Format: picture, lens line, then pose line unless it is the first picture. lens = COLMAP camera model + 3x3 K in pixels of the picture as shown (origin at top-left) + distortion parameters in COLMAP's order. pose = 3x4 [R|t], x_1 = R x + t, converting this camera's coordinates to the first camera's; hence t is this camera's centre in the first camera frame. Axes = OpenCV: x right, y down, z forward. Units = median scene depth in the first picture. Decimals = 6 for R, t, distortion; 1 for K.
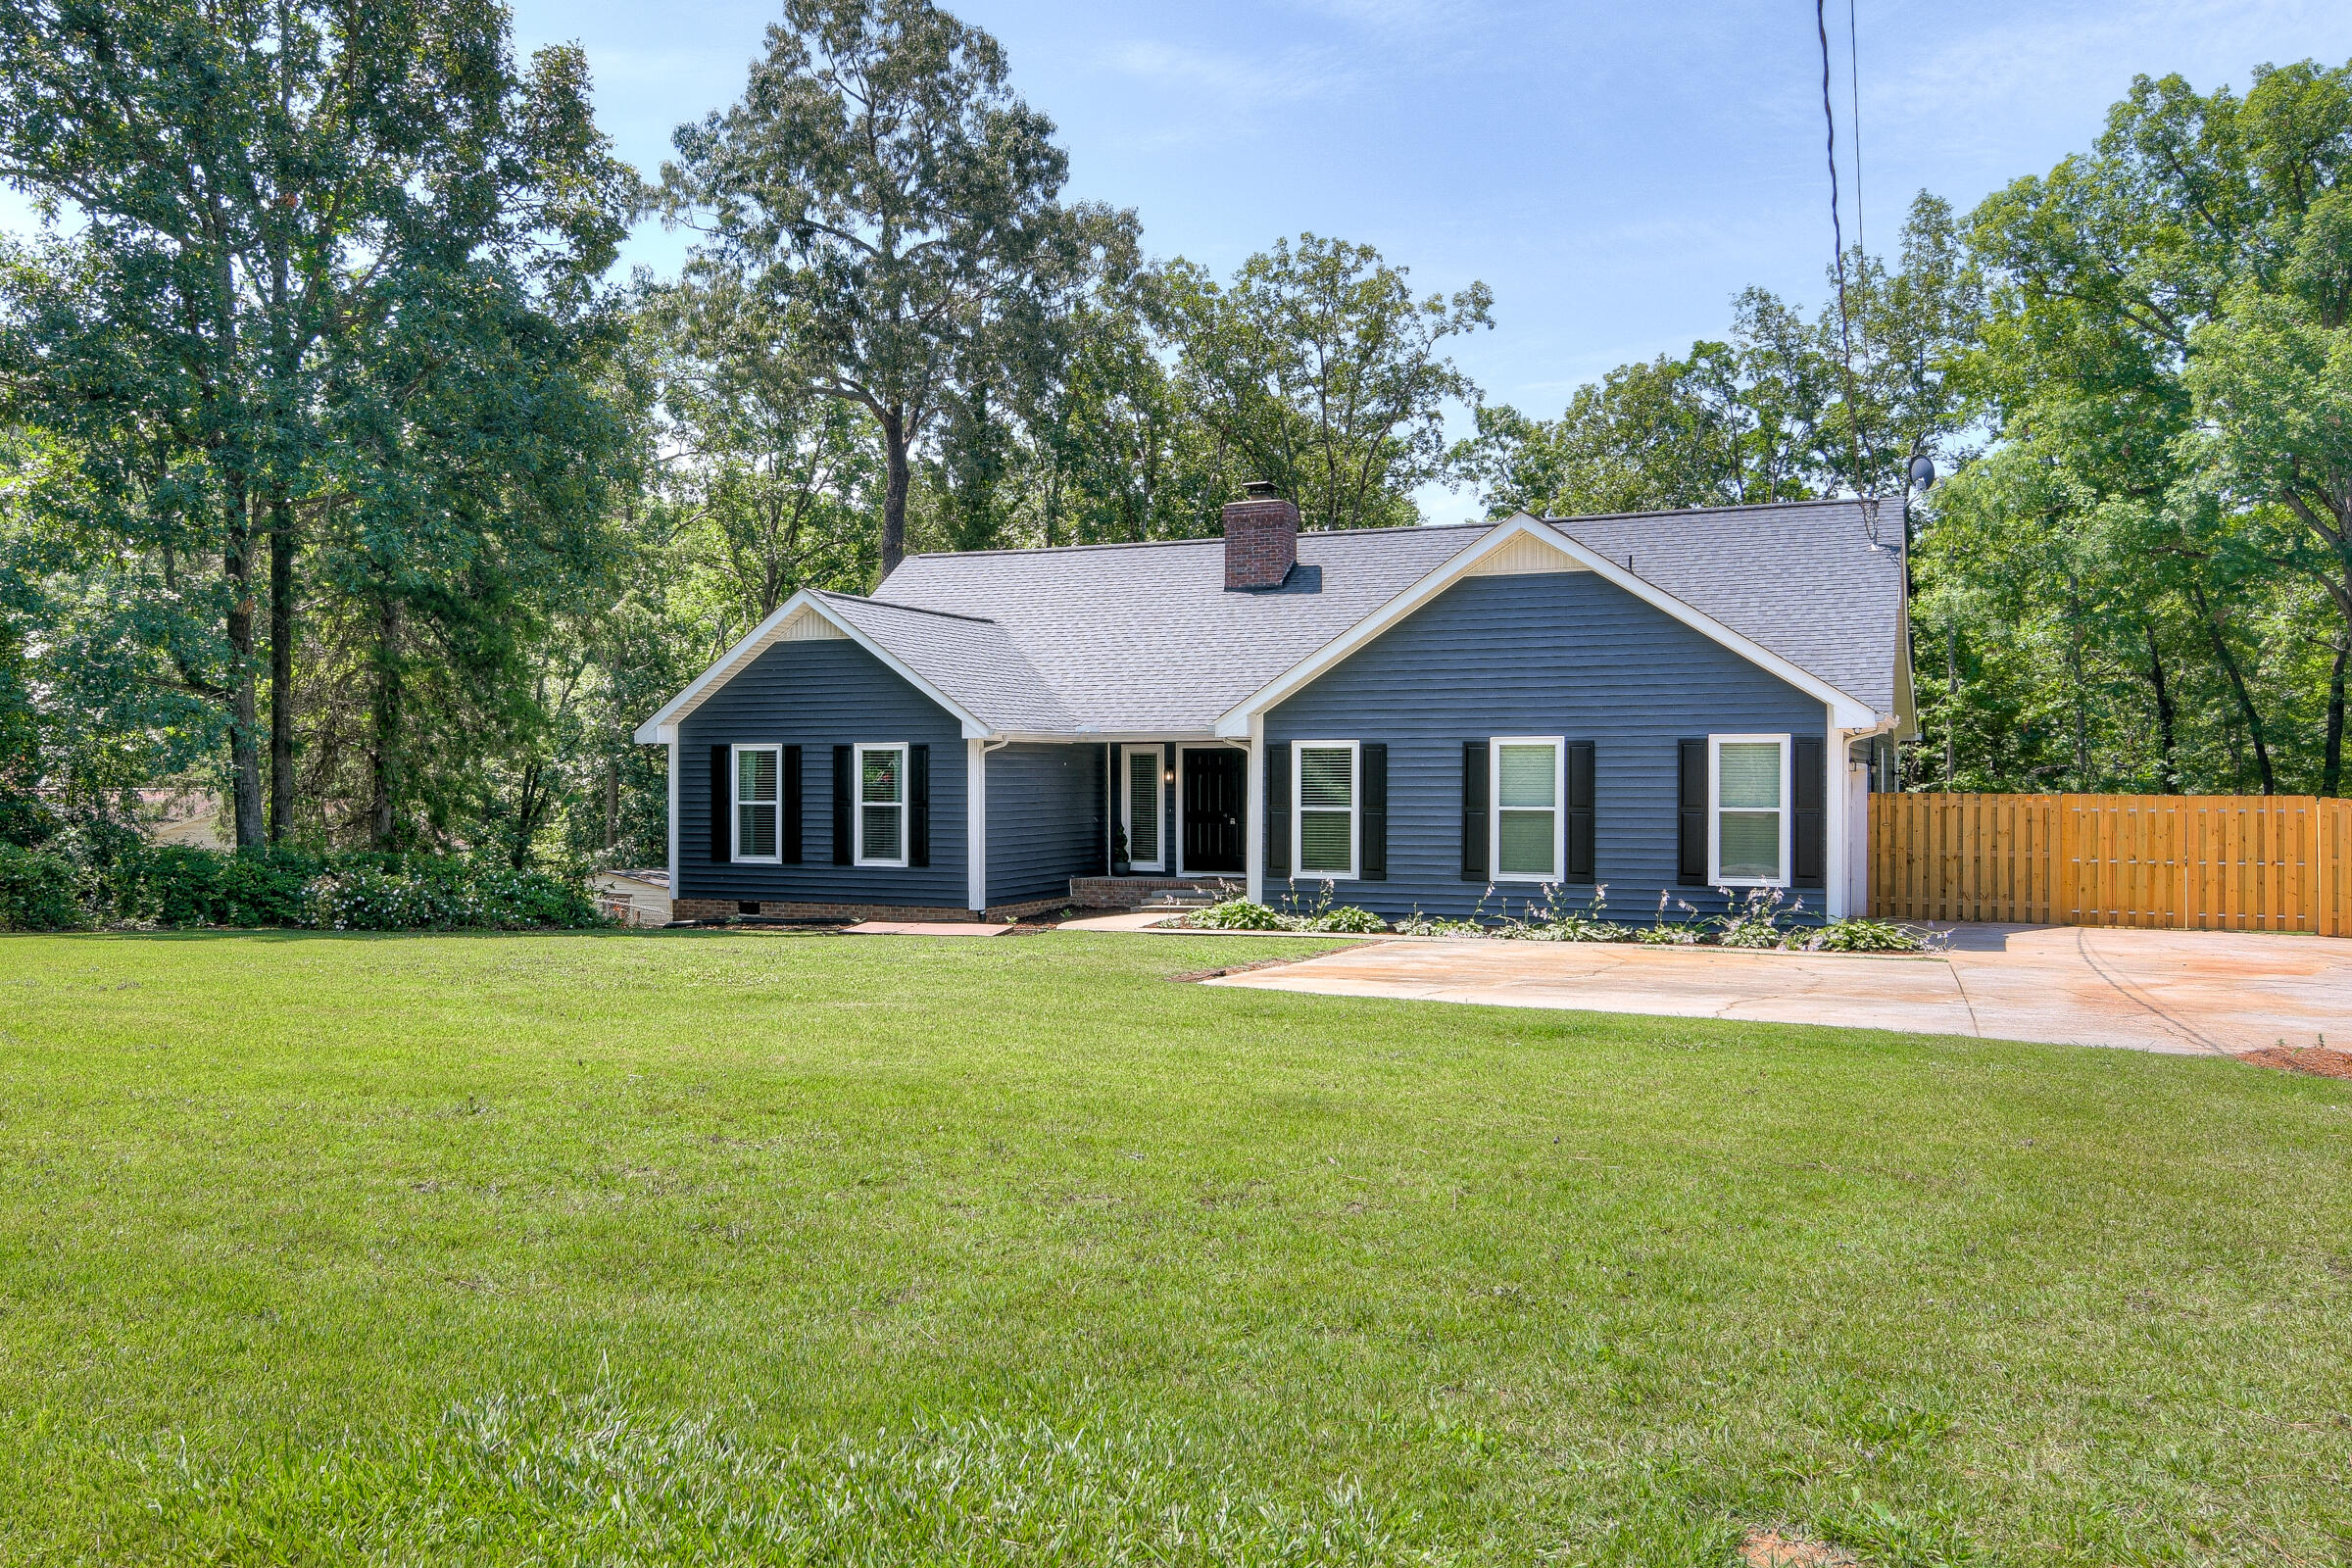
lens RADIAL K [[1946.4, 0, 1169.9], [0, 1946.4, 787.6], [0, 0, 1]] dist [-0.008377, 0.002509]
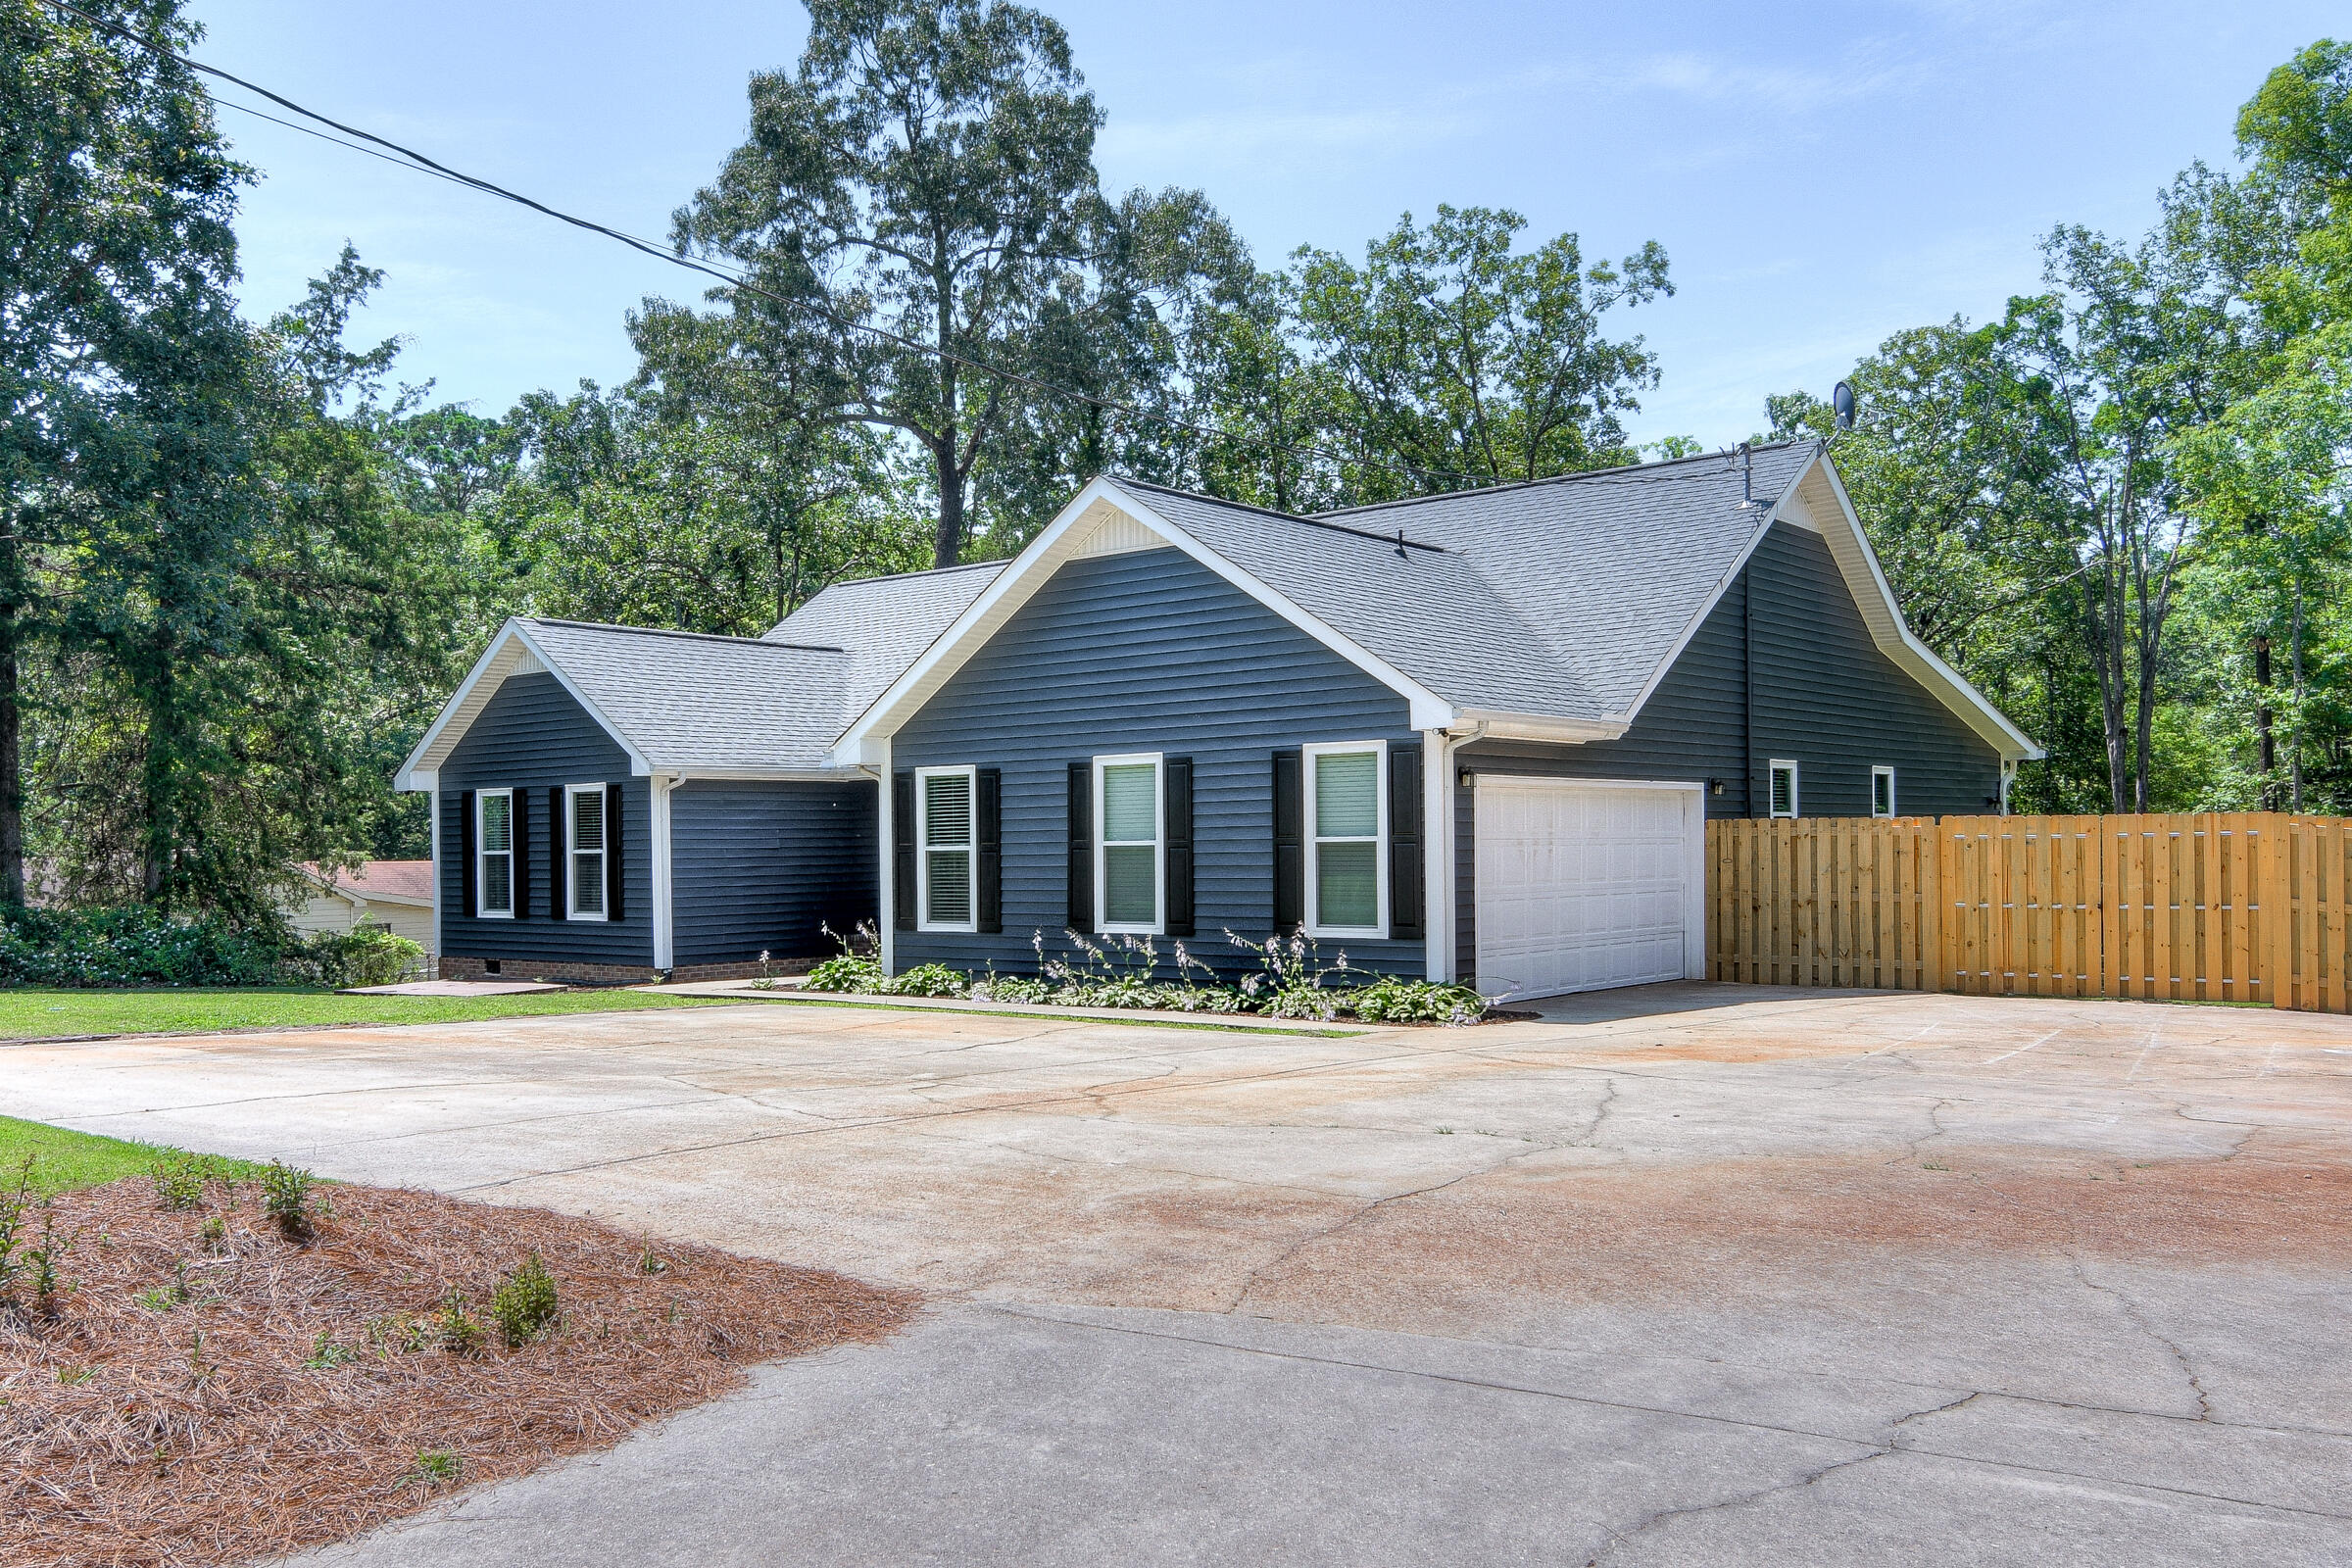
lens RADIAL K [[2015.0, 0, 1240.7], [0, 2015.0, 859.0], [0, 0, 1]] dist [-0.009265, -0.002860]
pose [[0.965631, -0.012164, -0.259634, 0.394214], [0.012989, 0.999915, 0.001463, 0.014776], [0.259594, -0.004785, 0.965706, 0.180537]]
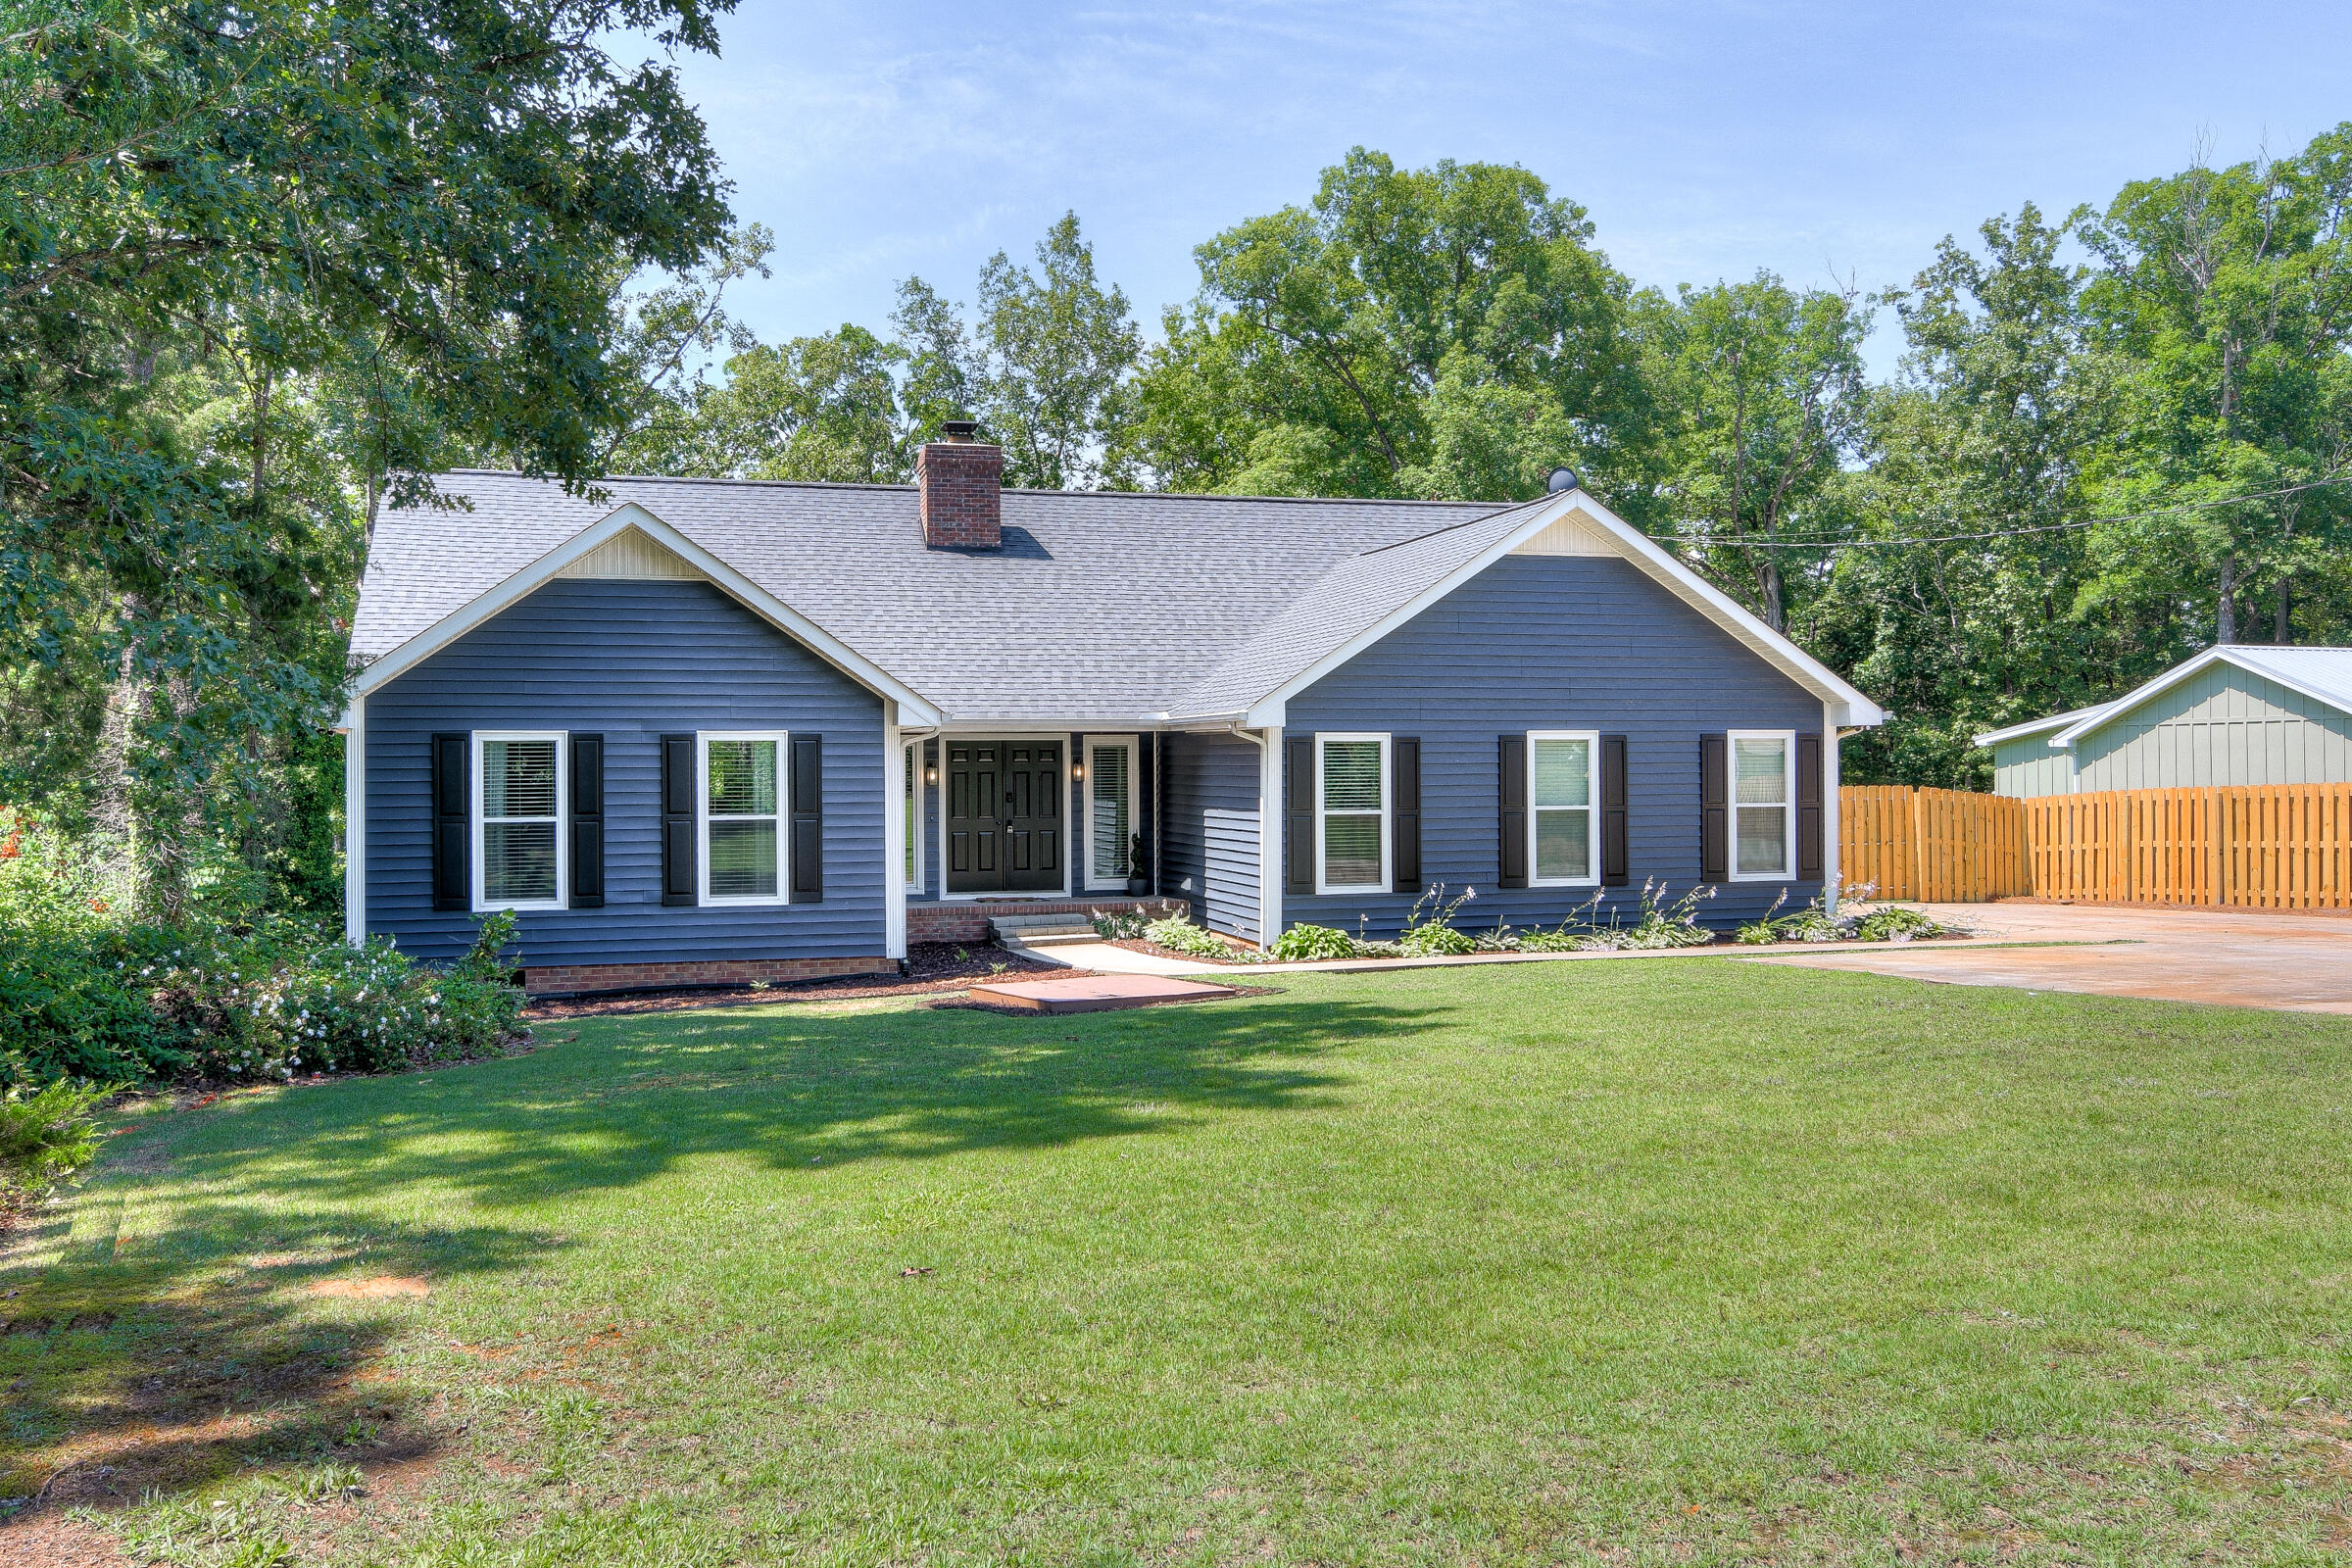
lens RADIAL K [[1946.4, 0, 1175.7], [0, 1946.4, 778.3], [0, 0, 1]] dist [-0.008377, 0.002509]
pose [[0.749380, -0.006197, 0.662112, -0.507185], [0.011258, 0.999931, -0.003383, -0.001733], [-0.662045, 0.009989, 0.749398, 0.374985]]
